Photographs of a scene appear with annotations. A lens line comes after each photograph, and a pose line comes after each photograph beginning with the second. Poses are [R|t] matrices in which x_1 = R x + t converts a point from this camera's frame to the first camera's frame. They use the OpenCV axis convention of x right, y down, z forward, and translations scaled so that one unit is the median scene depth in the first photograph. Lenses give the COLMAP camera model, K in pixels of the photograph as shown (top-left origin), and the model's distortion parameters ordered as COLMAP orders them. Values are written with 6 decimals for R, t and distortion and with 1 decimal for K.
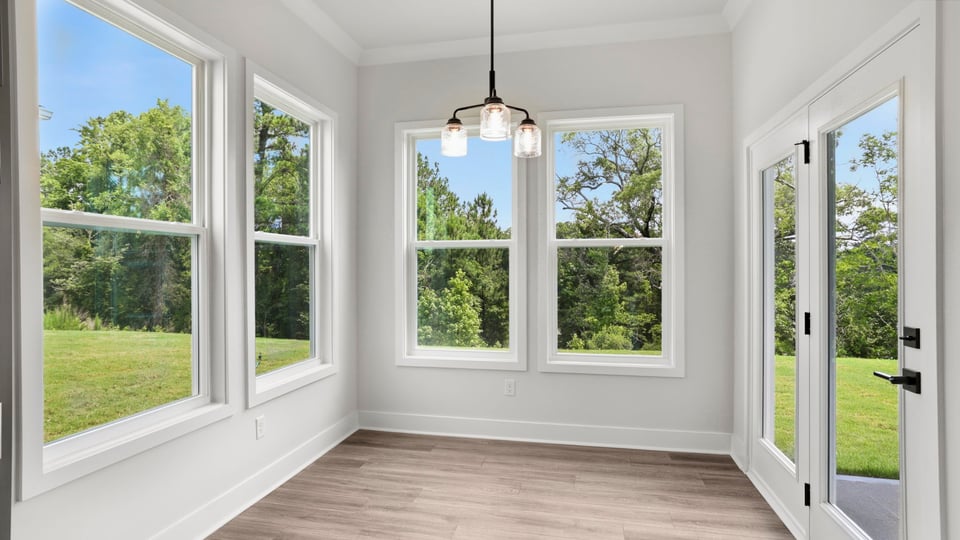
lens RADIAL K [[509.0, 0, 480.0], [0, 509.0, 270.0], [0, 0, 1]] dist [-0.031946, 0.000890]
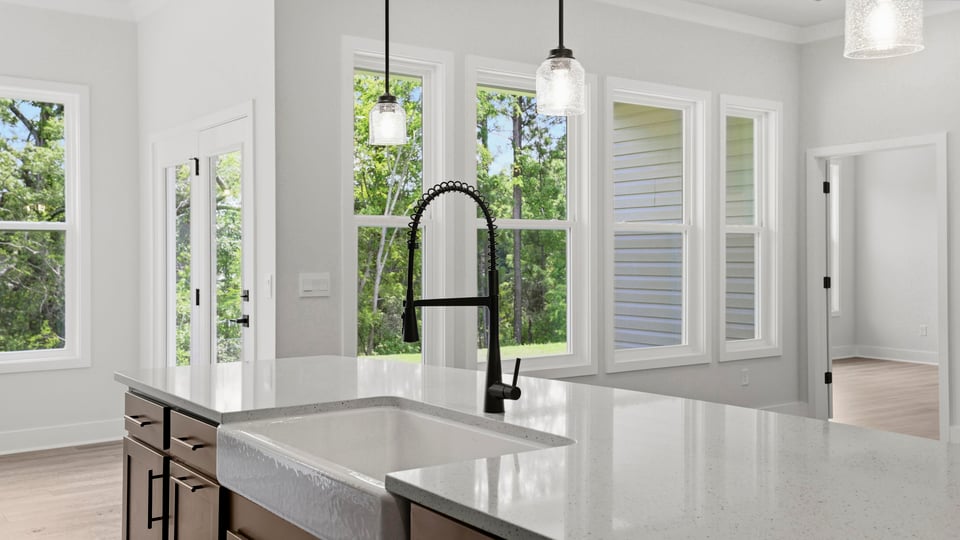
lens RADIAL K [[927.2, 0, 482.8], [0, 927.2, 250.5], [0, 0, 1]] dist [0.010198, 0.011670]
pose [[0.670849, 0.003974, 0.741584, -0.051452], [0.000812, 0.999981, -0.006094, 0.000024], [-0.741594, 0.004690, 0.670833, -0.093994]]
